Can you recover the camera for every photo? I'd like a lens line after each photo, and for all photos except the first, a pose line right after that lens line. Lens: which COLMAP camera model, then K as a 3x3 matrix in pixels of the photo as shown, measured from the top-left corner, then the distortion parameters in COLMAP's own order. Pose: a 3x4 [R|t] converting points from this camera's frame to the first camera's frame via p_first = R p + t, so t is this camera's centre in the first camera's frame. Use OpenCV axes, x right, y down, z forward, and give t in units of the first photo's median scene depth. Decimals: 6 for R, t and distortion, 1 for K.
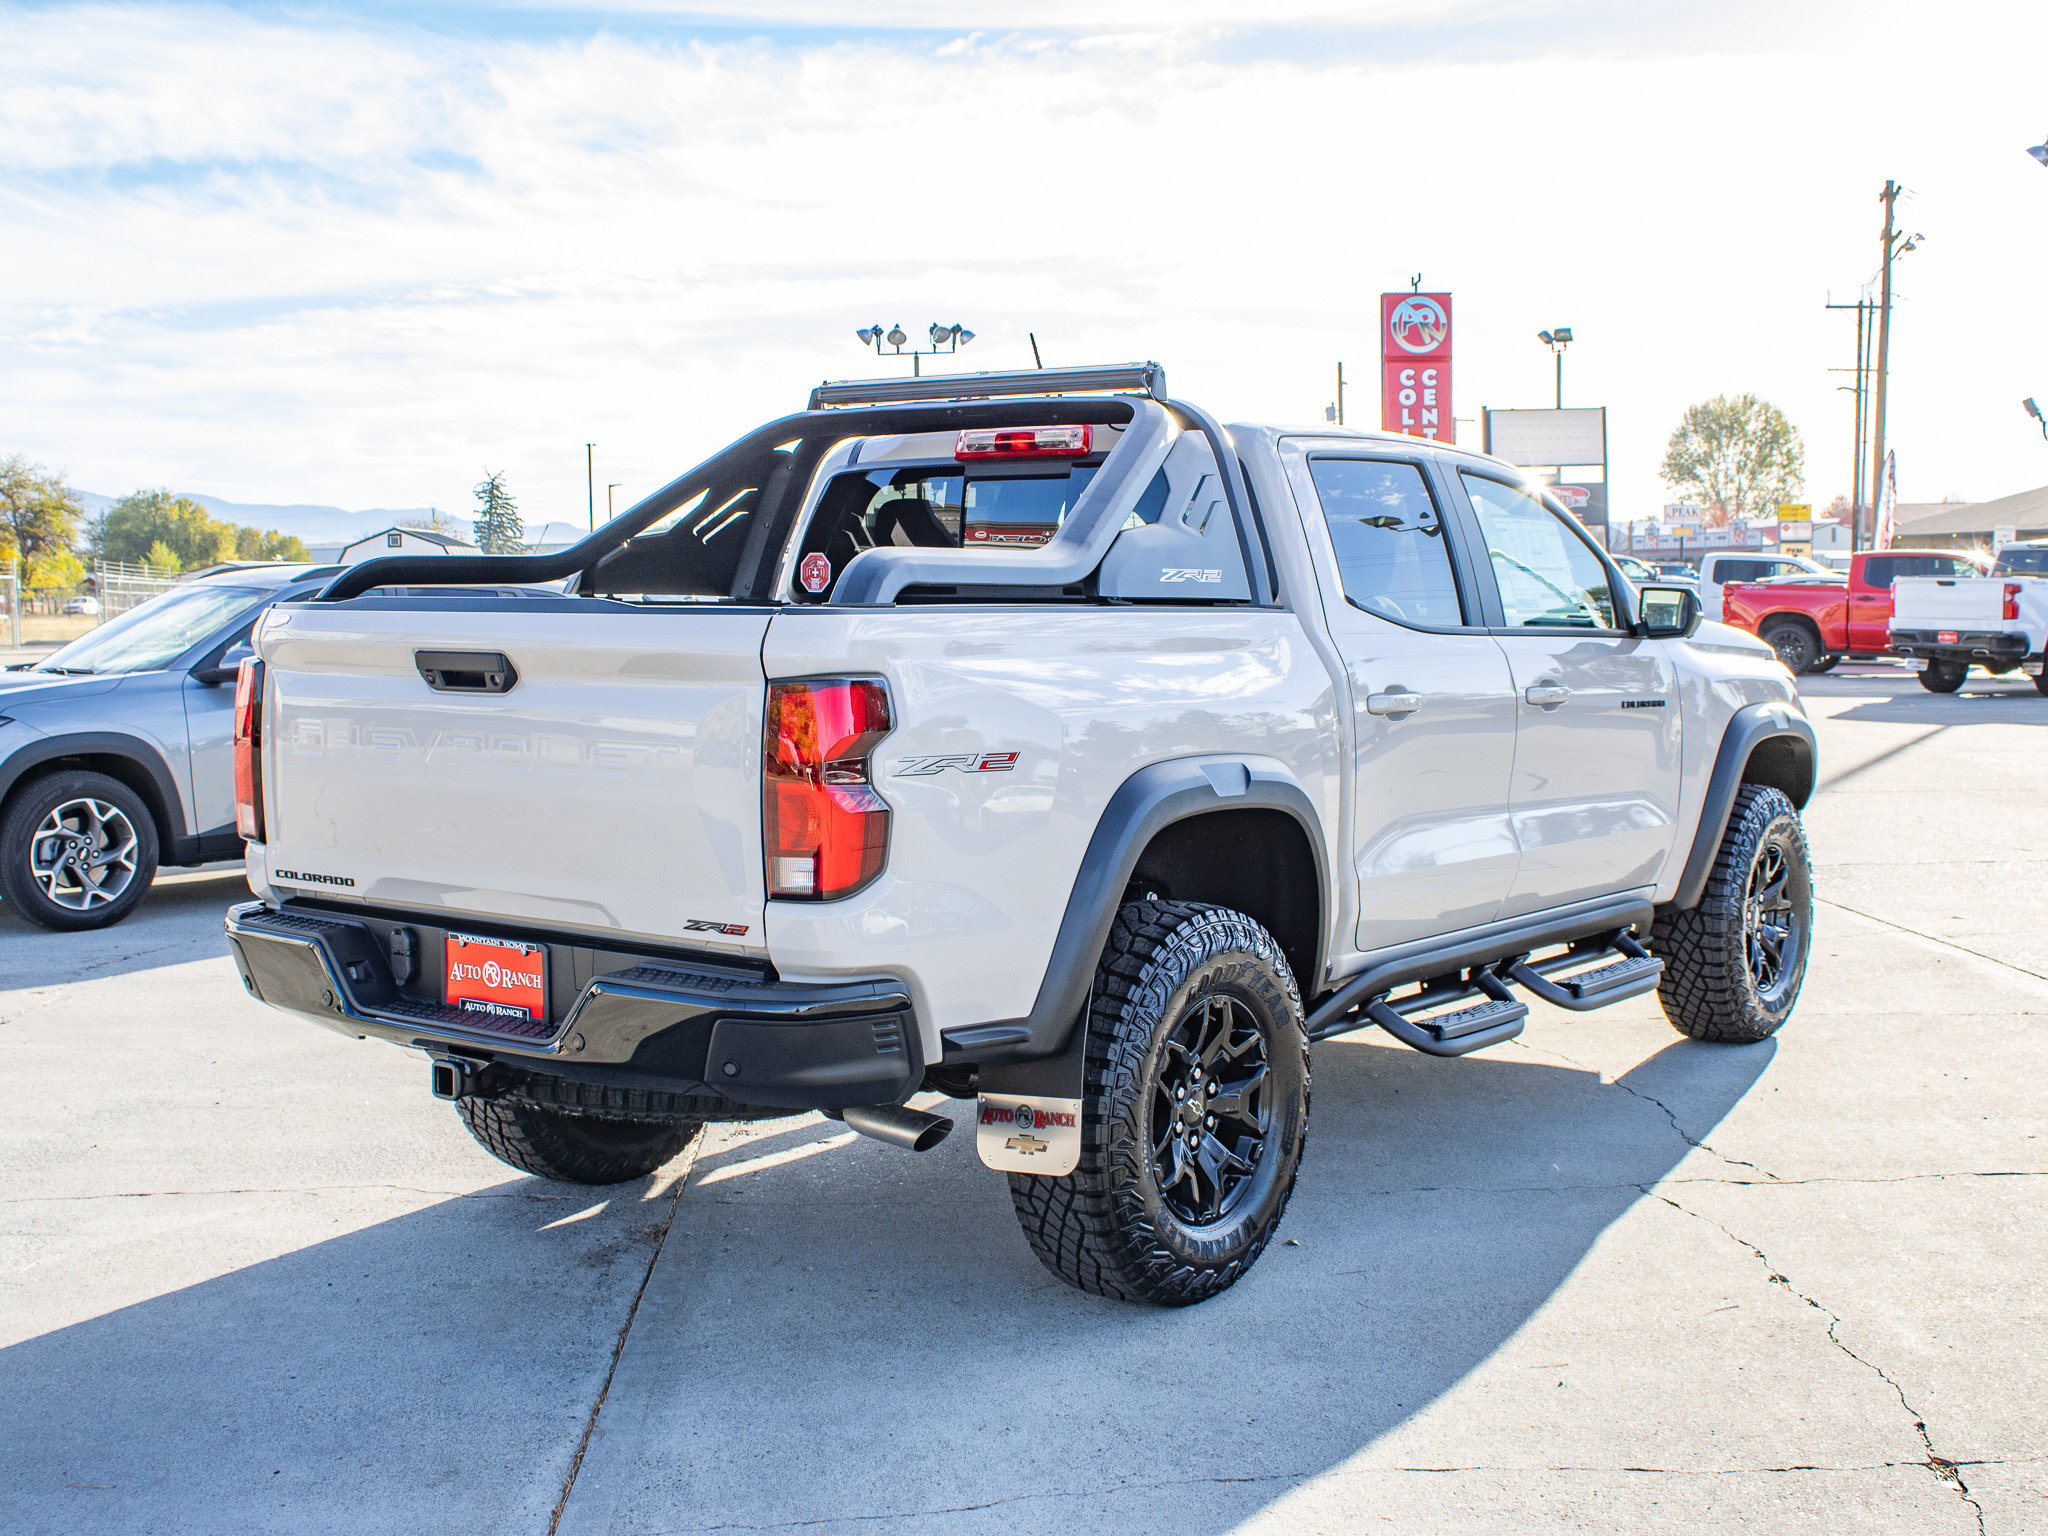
lens RADIAL K [[2421.6, 0, 1024.0], [0, 2421.6, 768.0], [0, 0, 1]] dist [-0.096734, 0.055154]
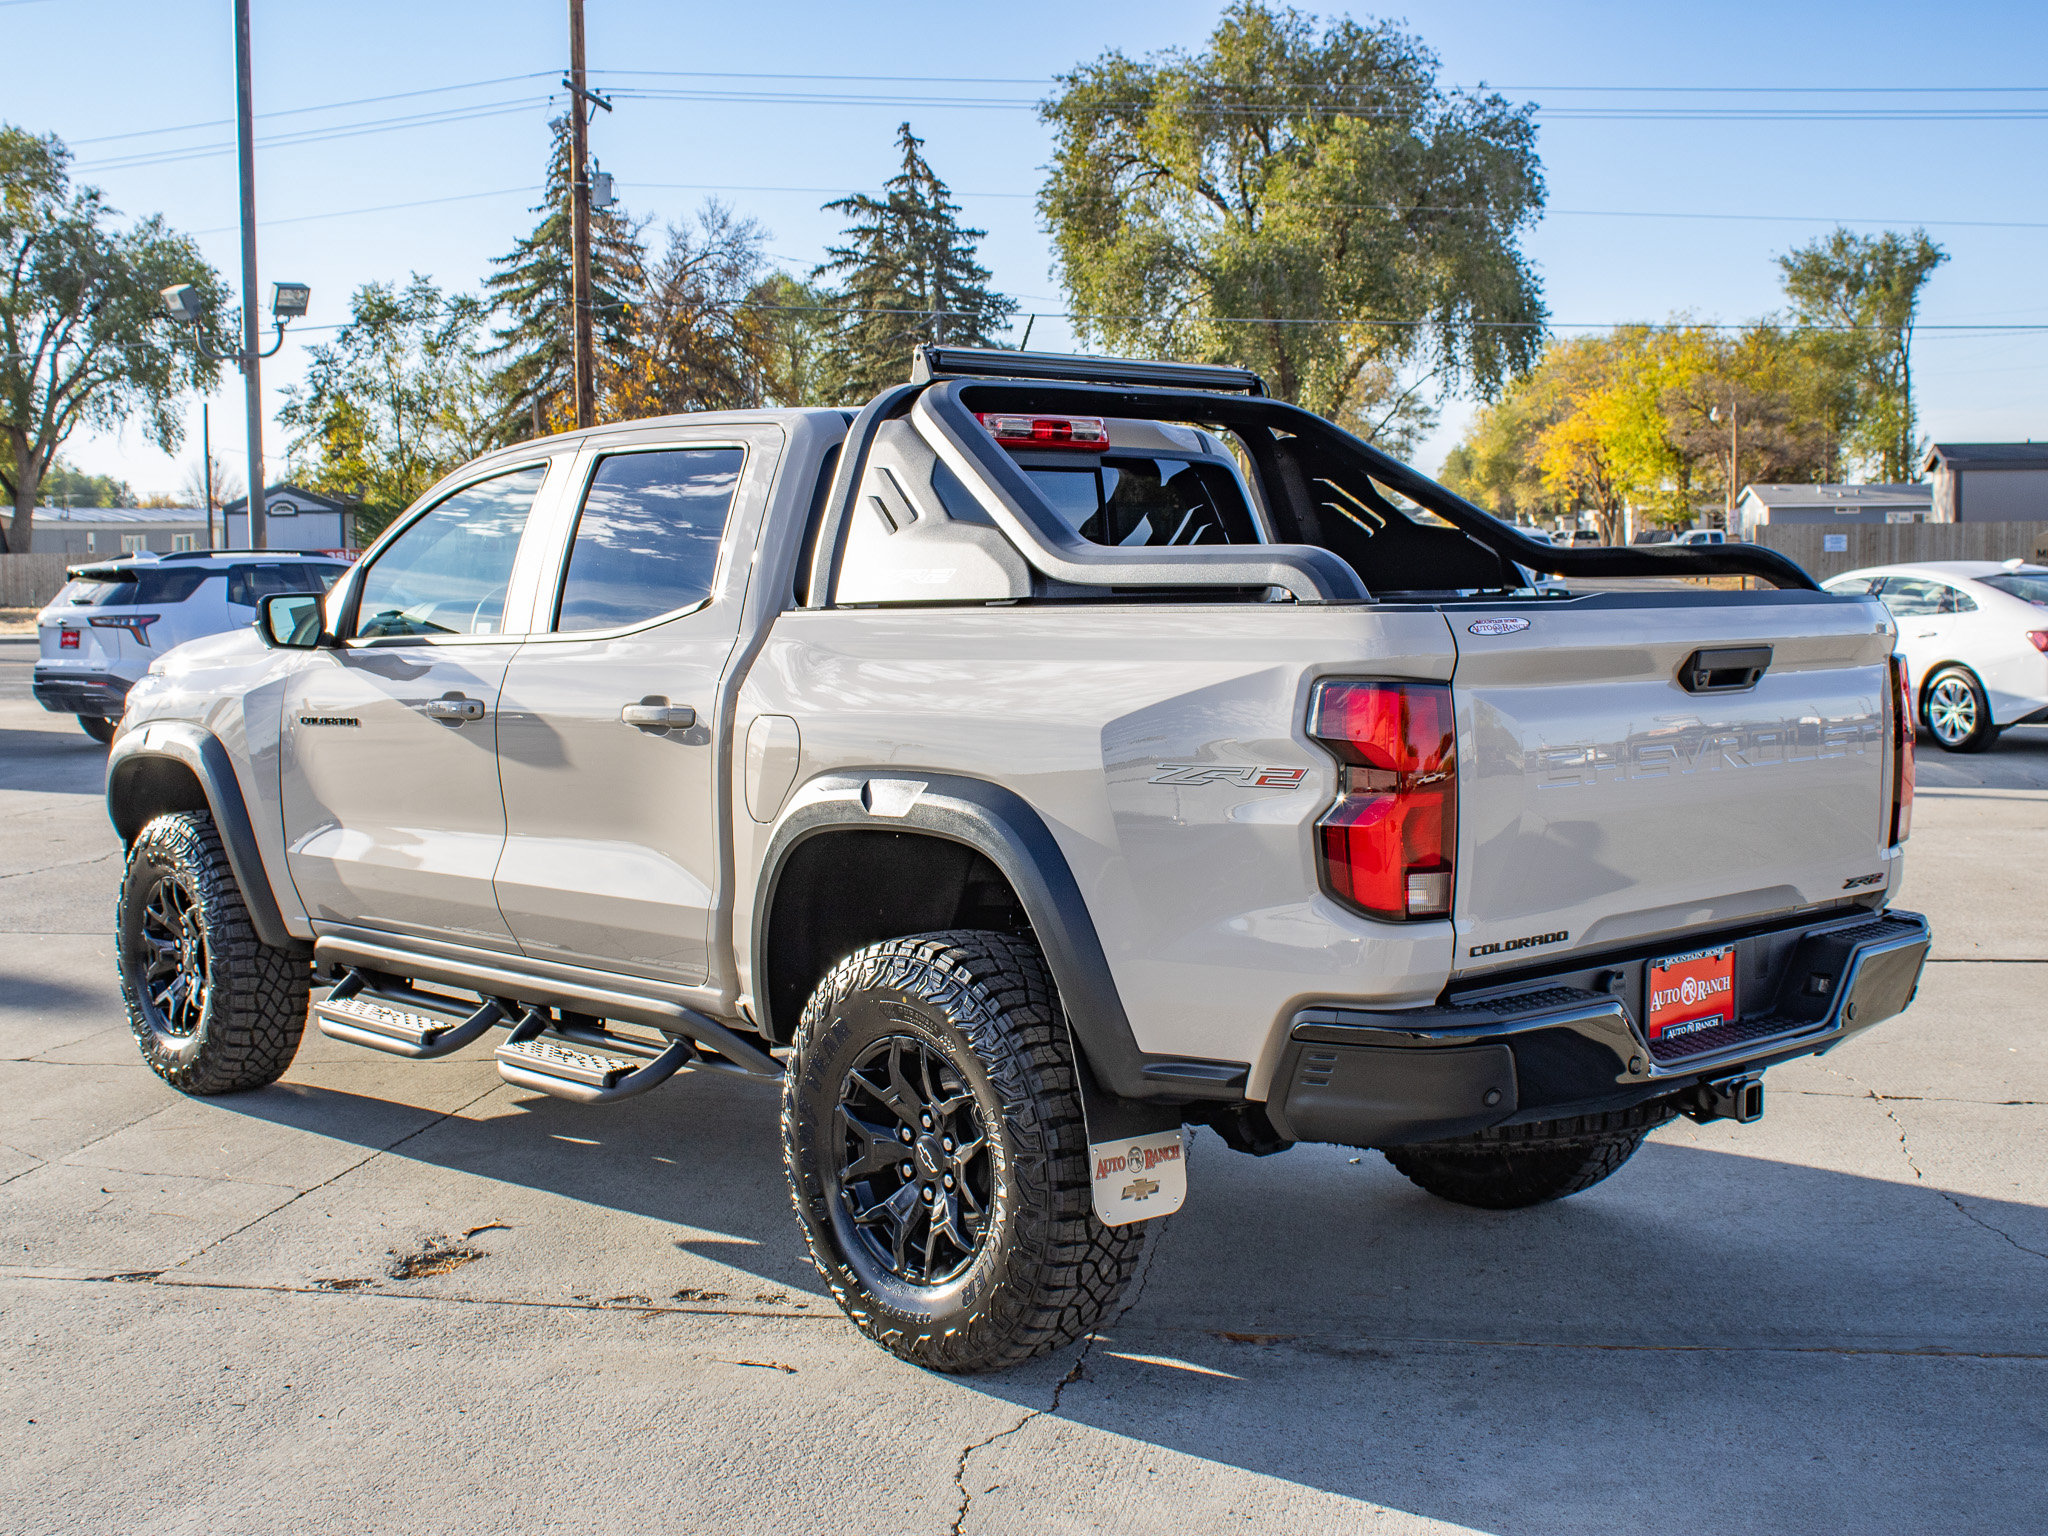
lens RADIAL K [[2467.0, 0, 1024.0], [0, 2467.0, 768.0], [0, 0, 1]] dist [-0.090927, 0.063720]
pose [[0.193330, -0.080346, 0.977839, -0.937871], [0.088464, 0.994009, 0.064184, -0.067044], [-0.977138, 0.074095, 0.199279, 0.824470]]
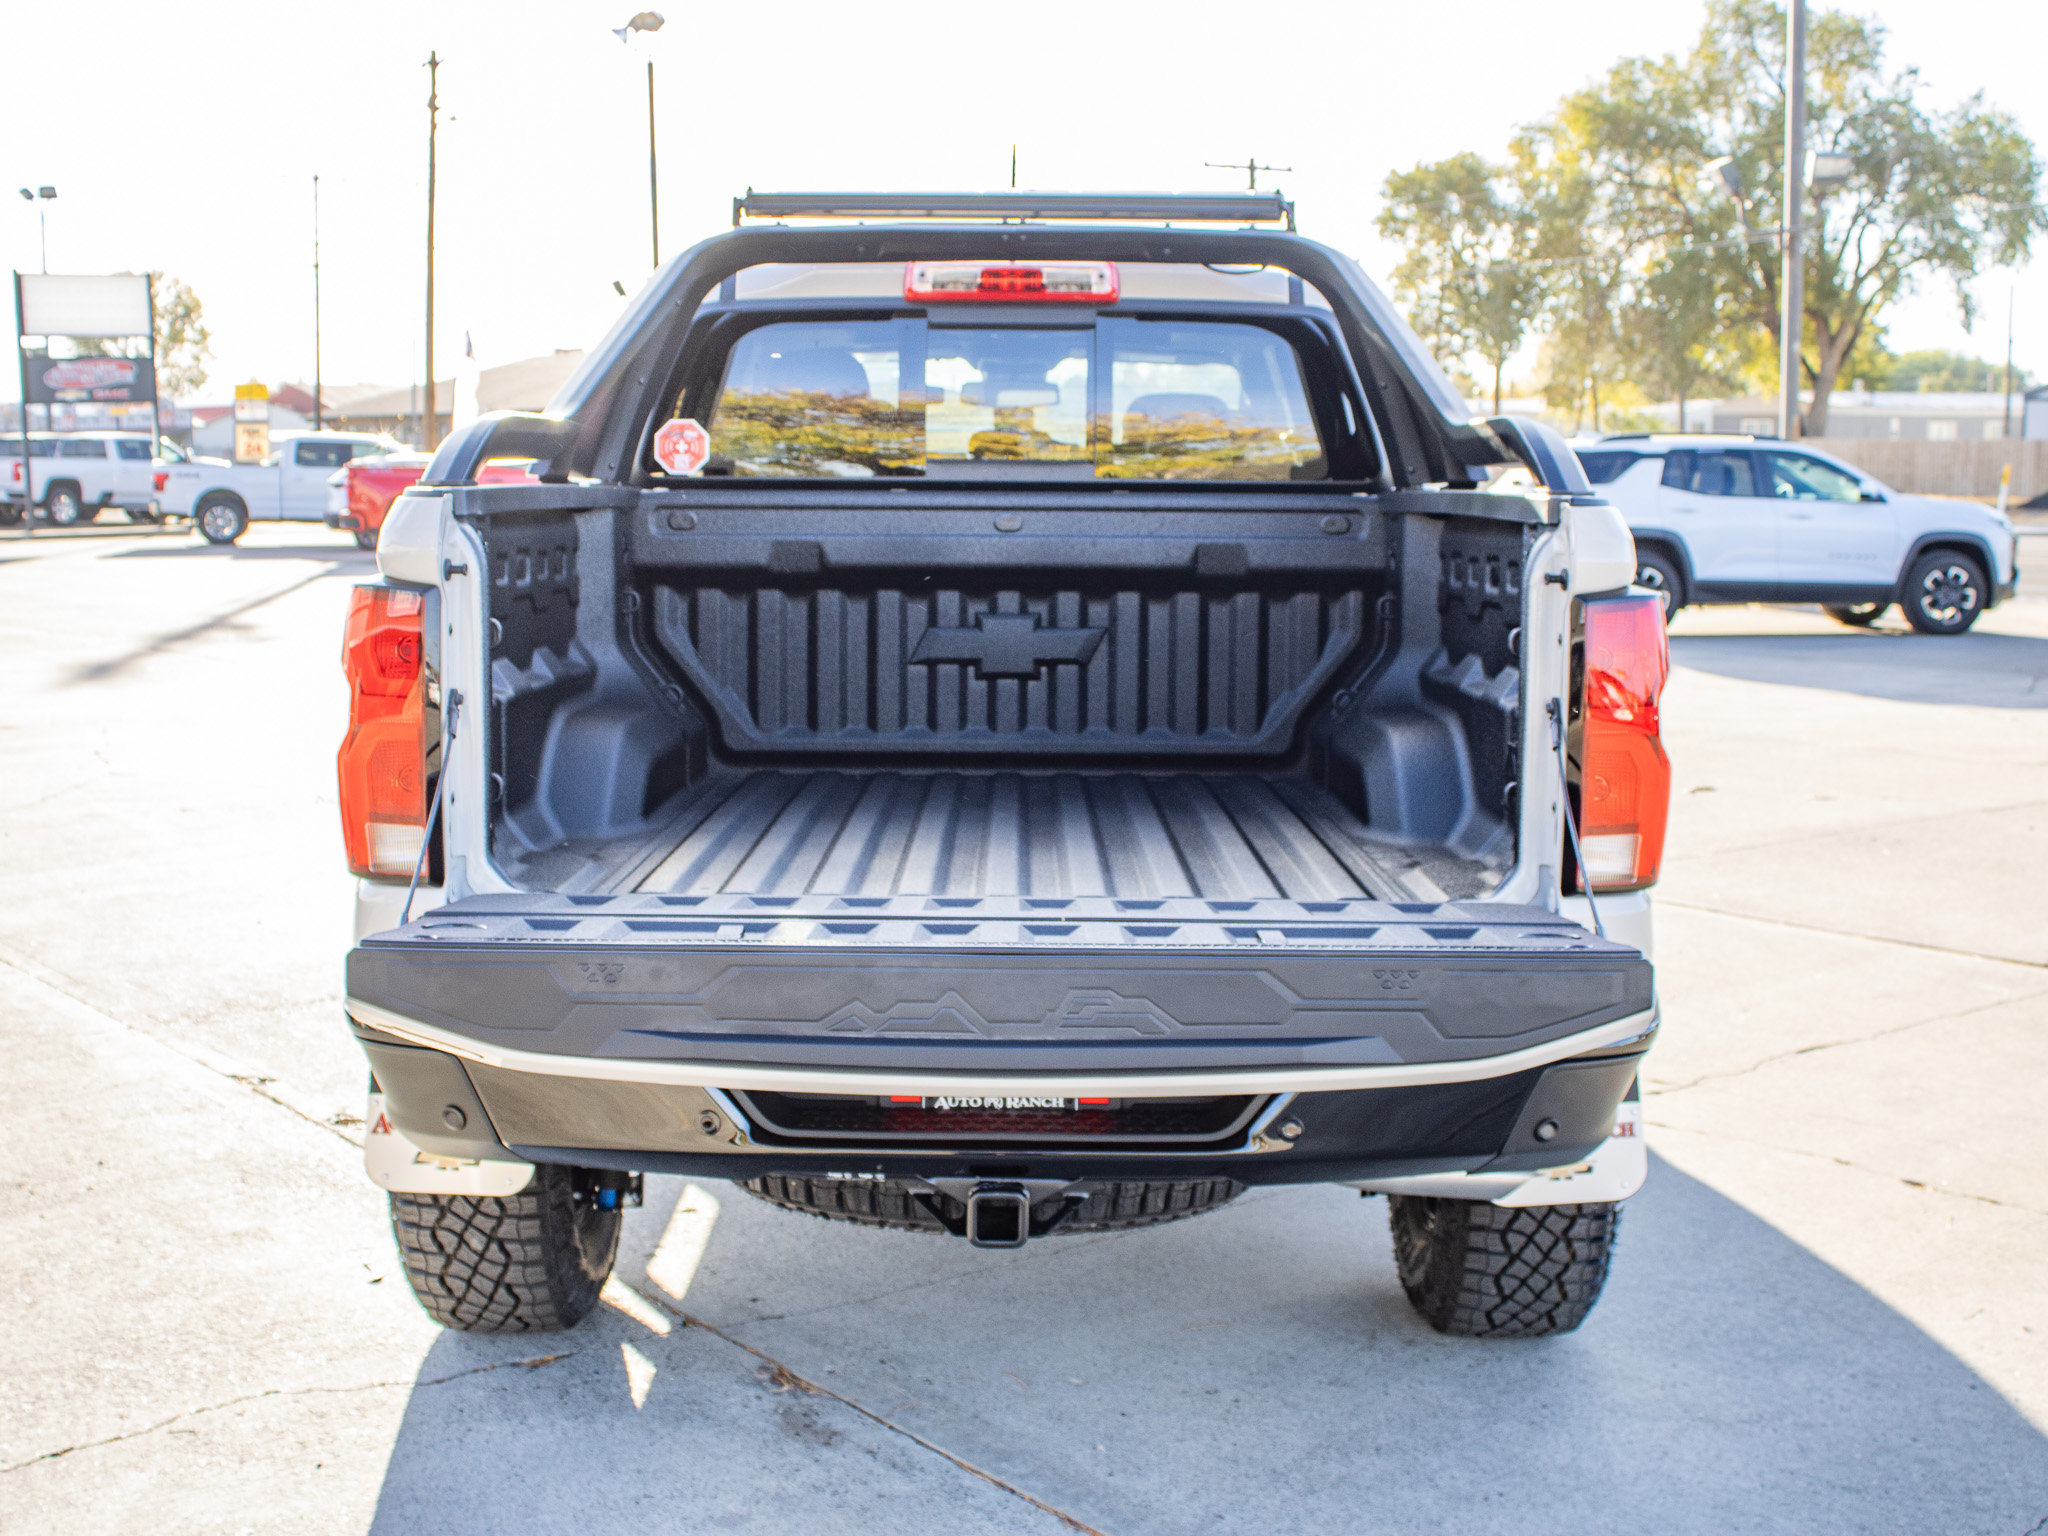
lens RADIAL K [[2505.8, 0, 1024.0], [0, 2505.8, 768.0], [0, 0, 1]] dist [-0.084152, 0.059247]
pose [[0.804722, -0.067031, 0.589856, -0.481120], [0.040956, 0.997506, 0.057482, -0.024249], [-0.592238, -0.022099, 0.805460, 0.343378]]
